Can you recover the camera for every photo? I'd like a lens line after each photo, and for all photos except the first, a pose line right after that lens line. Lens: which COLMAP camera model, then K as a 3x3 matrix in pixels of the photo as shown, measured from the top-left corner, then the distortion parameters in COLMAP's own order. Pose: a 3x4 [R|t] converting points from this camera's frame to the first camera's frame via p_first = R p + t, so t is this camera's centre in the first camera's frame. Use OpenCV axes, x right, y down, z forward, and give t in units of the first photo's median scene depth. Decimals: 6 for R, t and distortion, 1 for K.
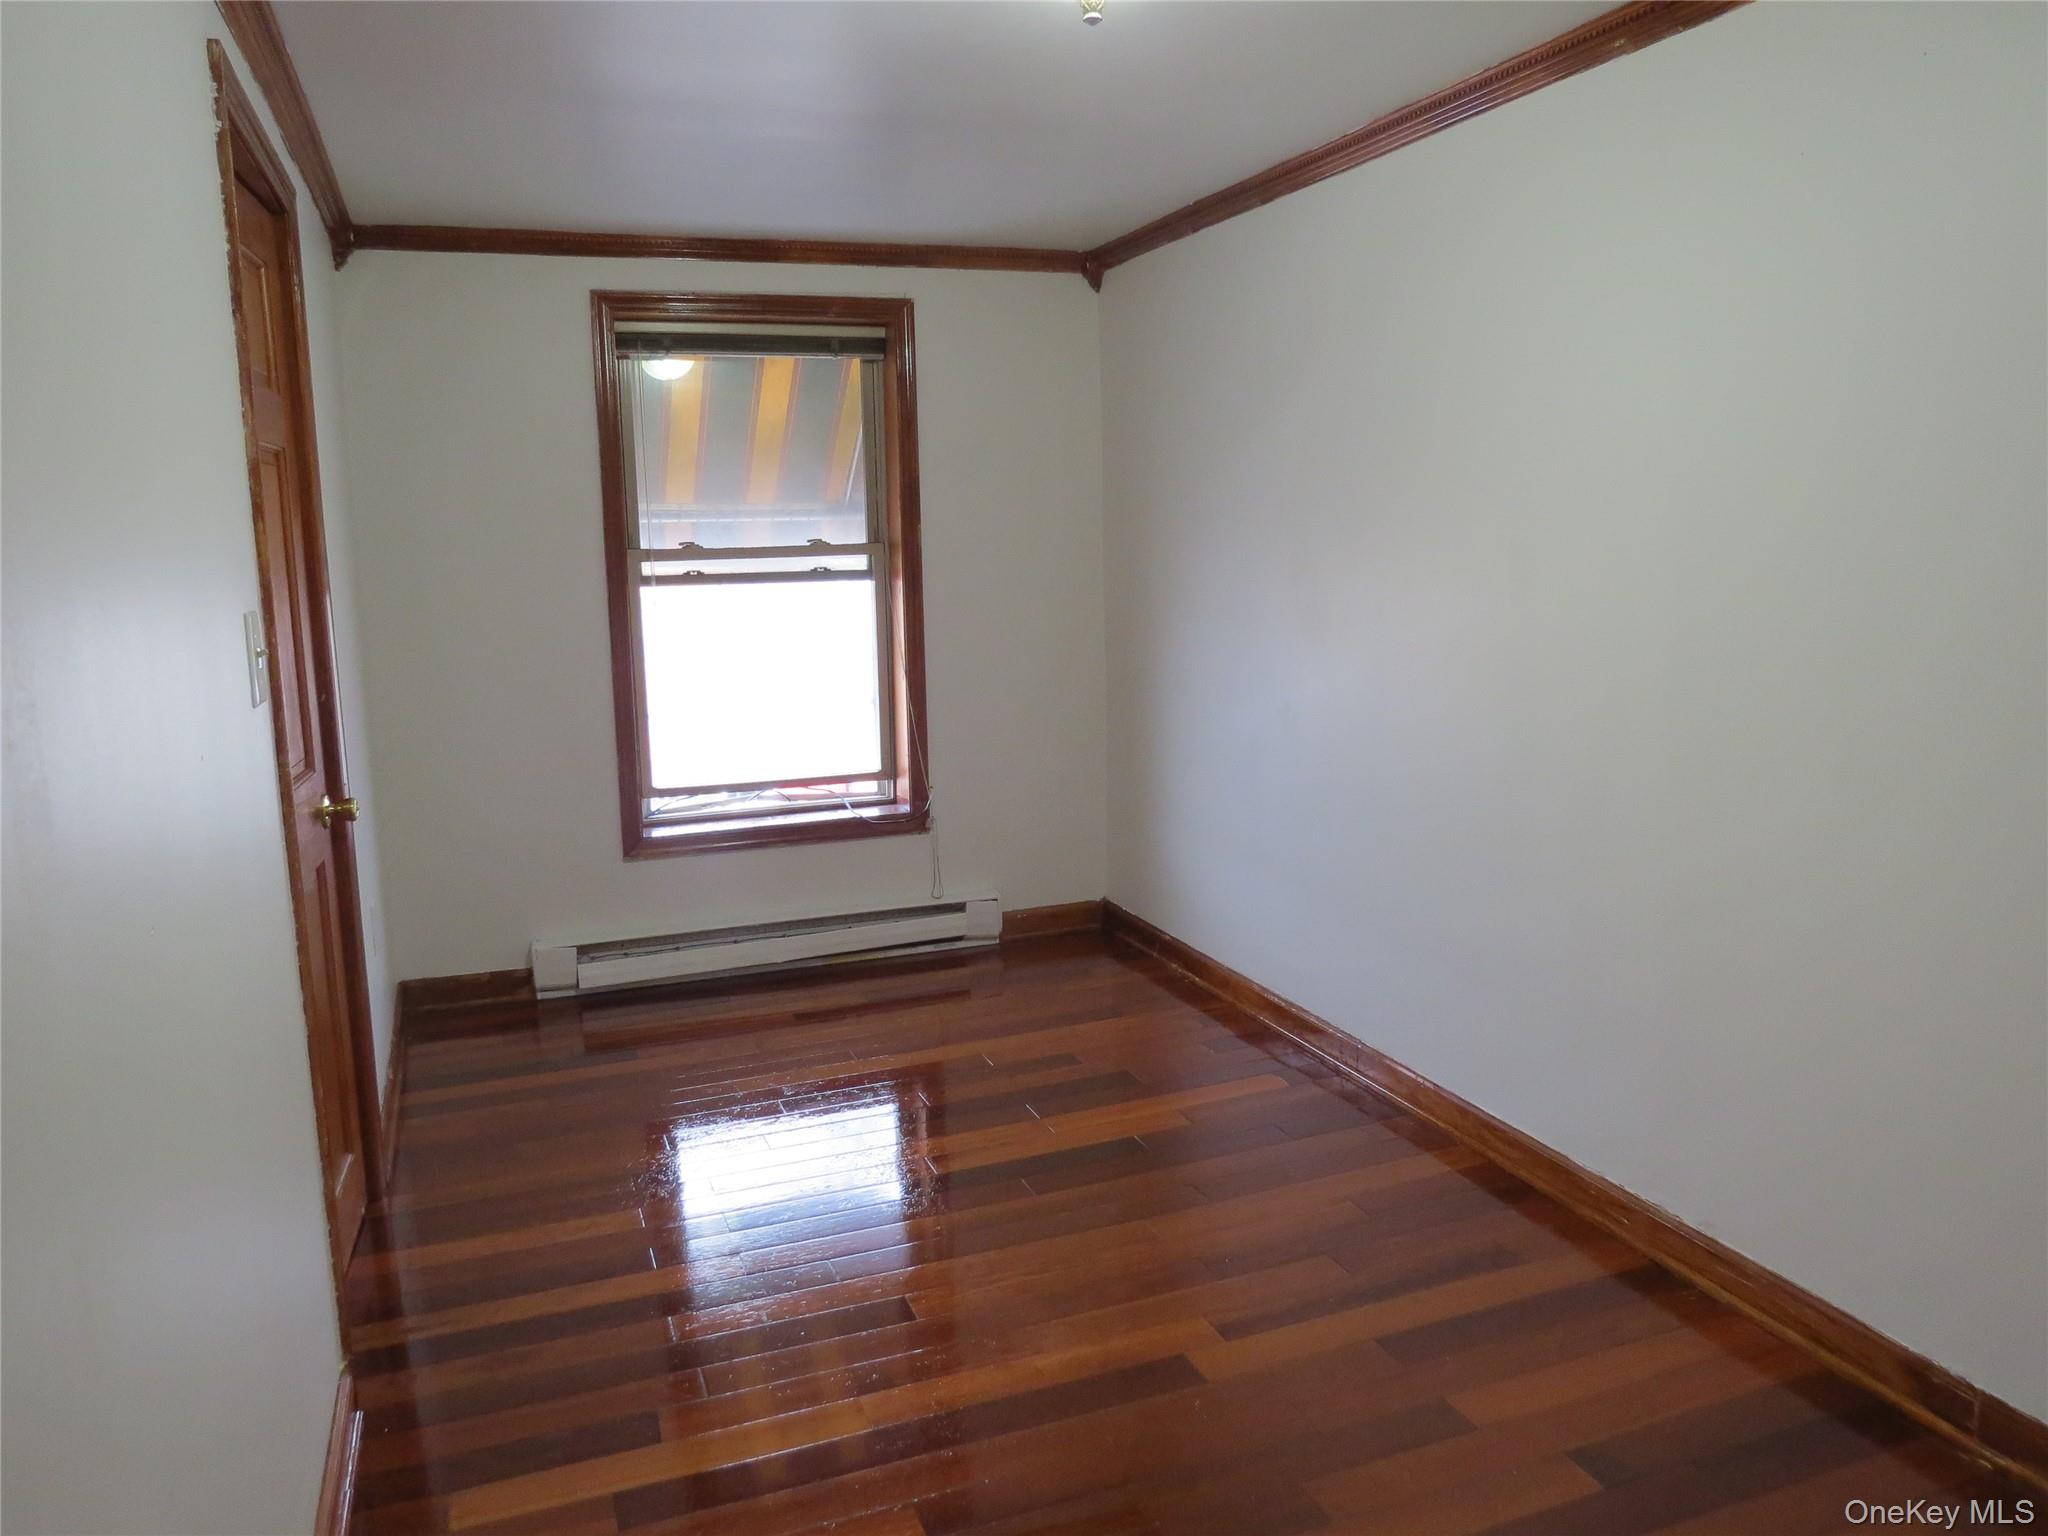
lens RADIAL K [[1463.6, 0, 1018.5], [0, 1463.6, 768.8], [0, 0, 1]] dist [0.000224, -0.001348]
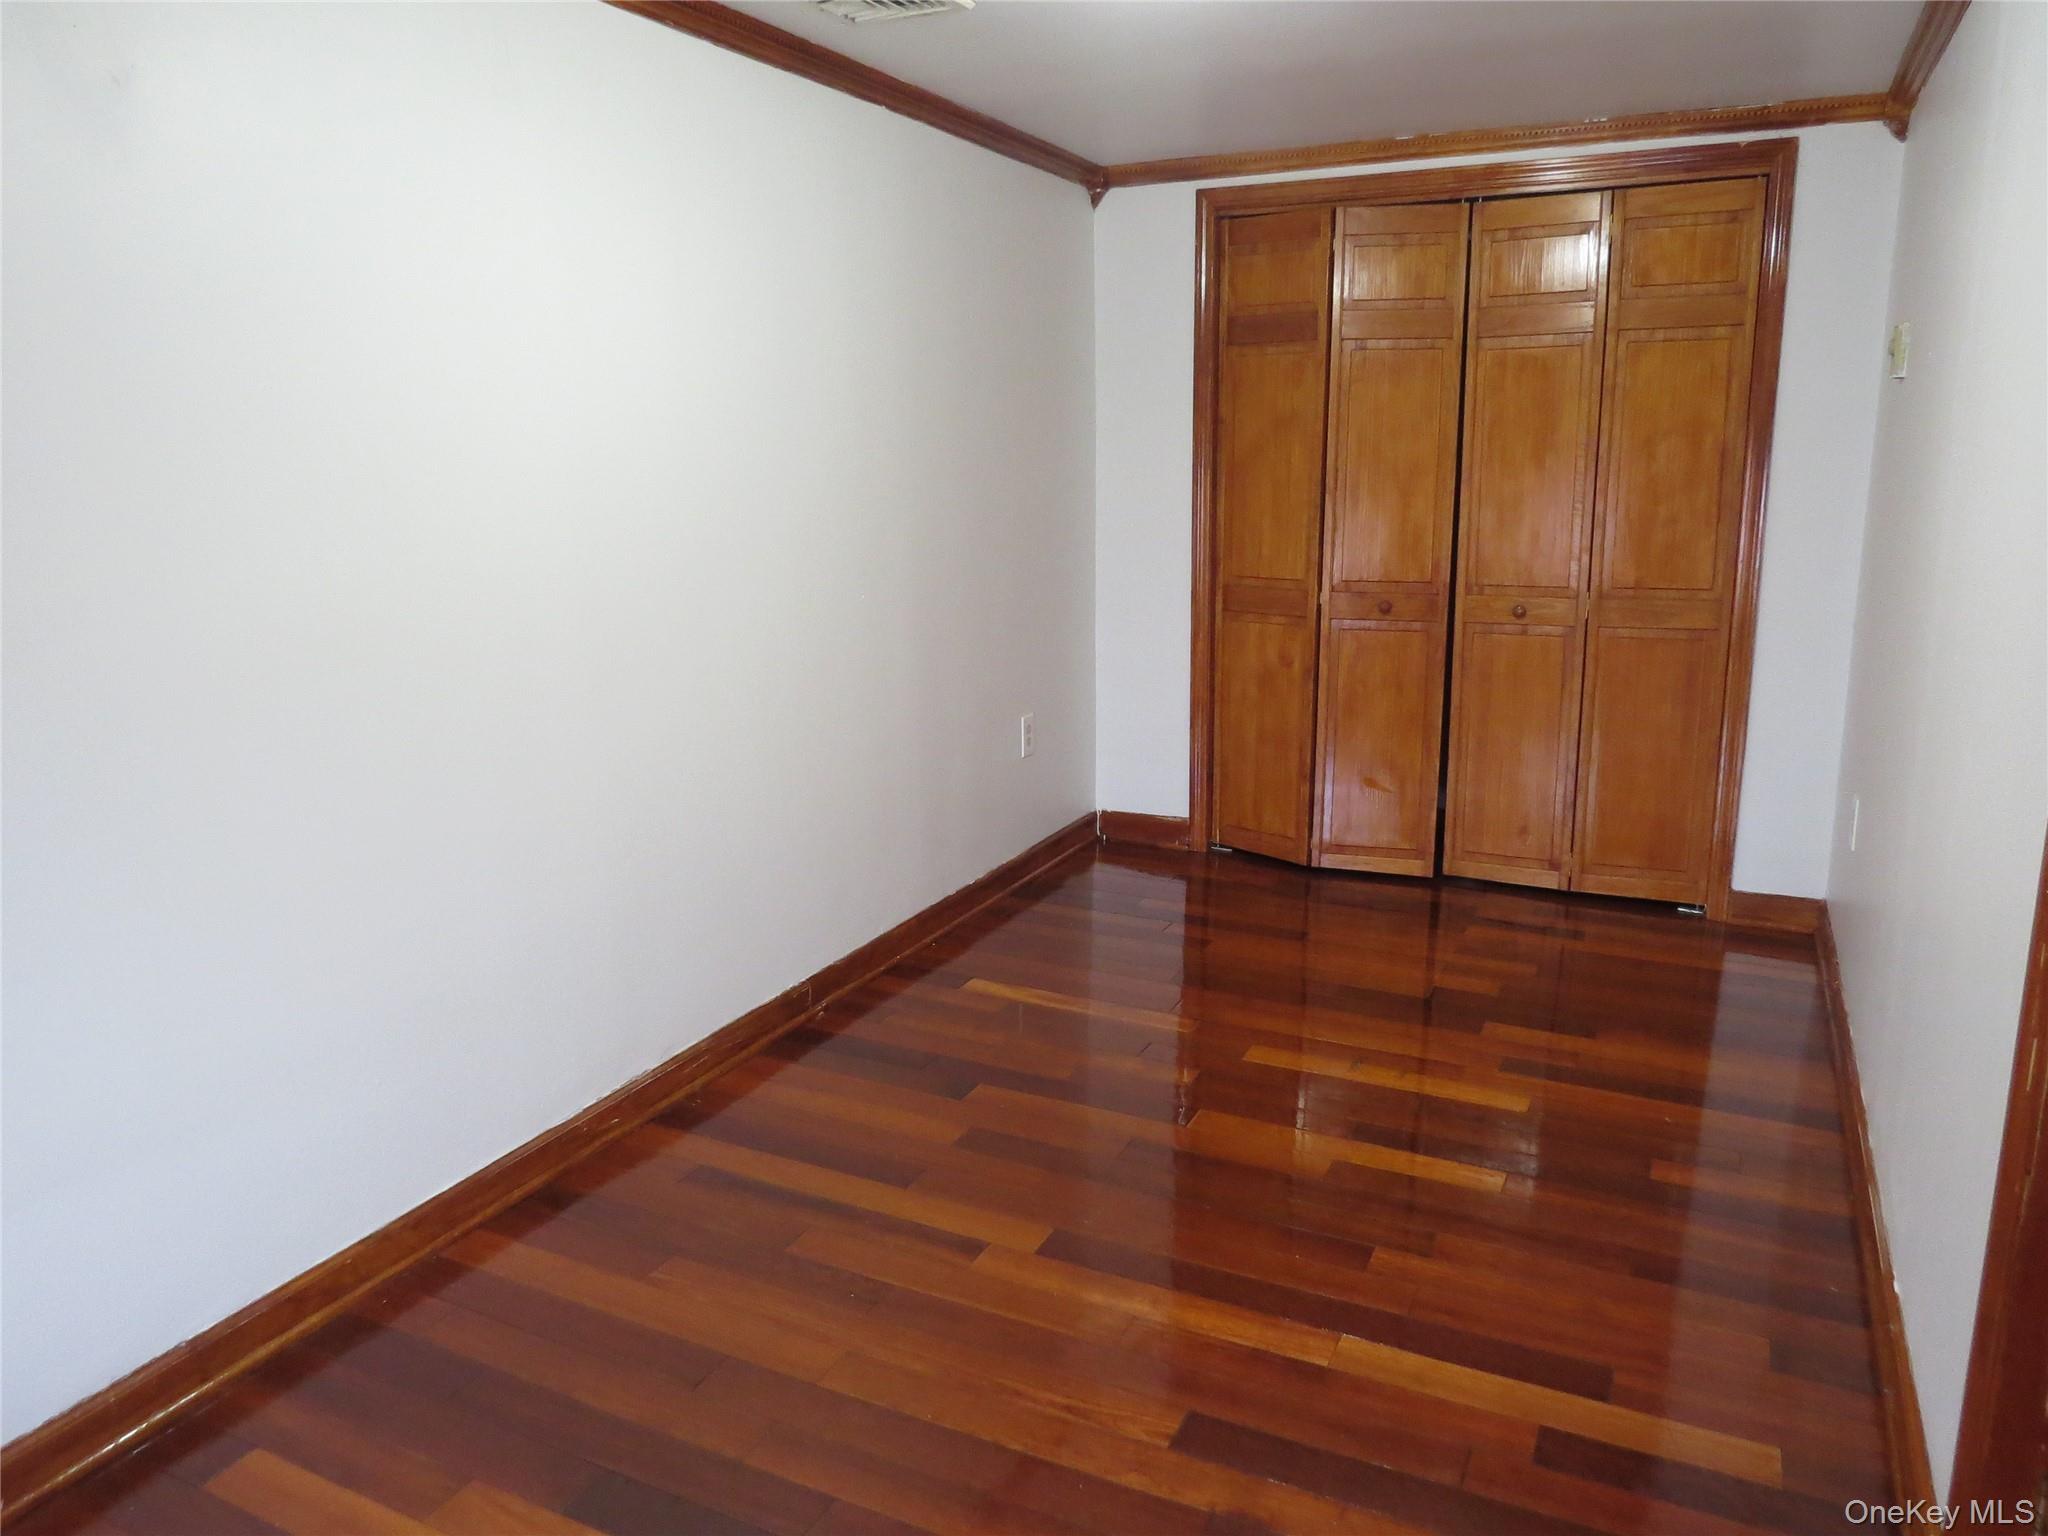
lens RADIAL K [[1463.6, 0, 1018.5], [0, 1463.6, 768.8], [0, 0, 1]] dist [0.000224, -0.001348]
pose [[-0.684207, -0.132129, 0.717218, -0.565041], [0.146306, 0.938589, 0.312483, -0.240454], [-0.714461, 0.318737, -0.622858, 1.518659]]
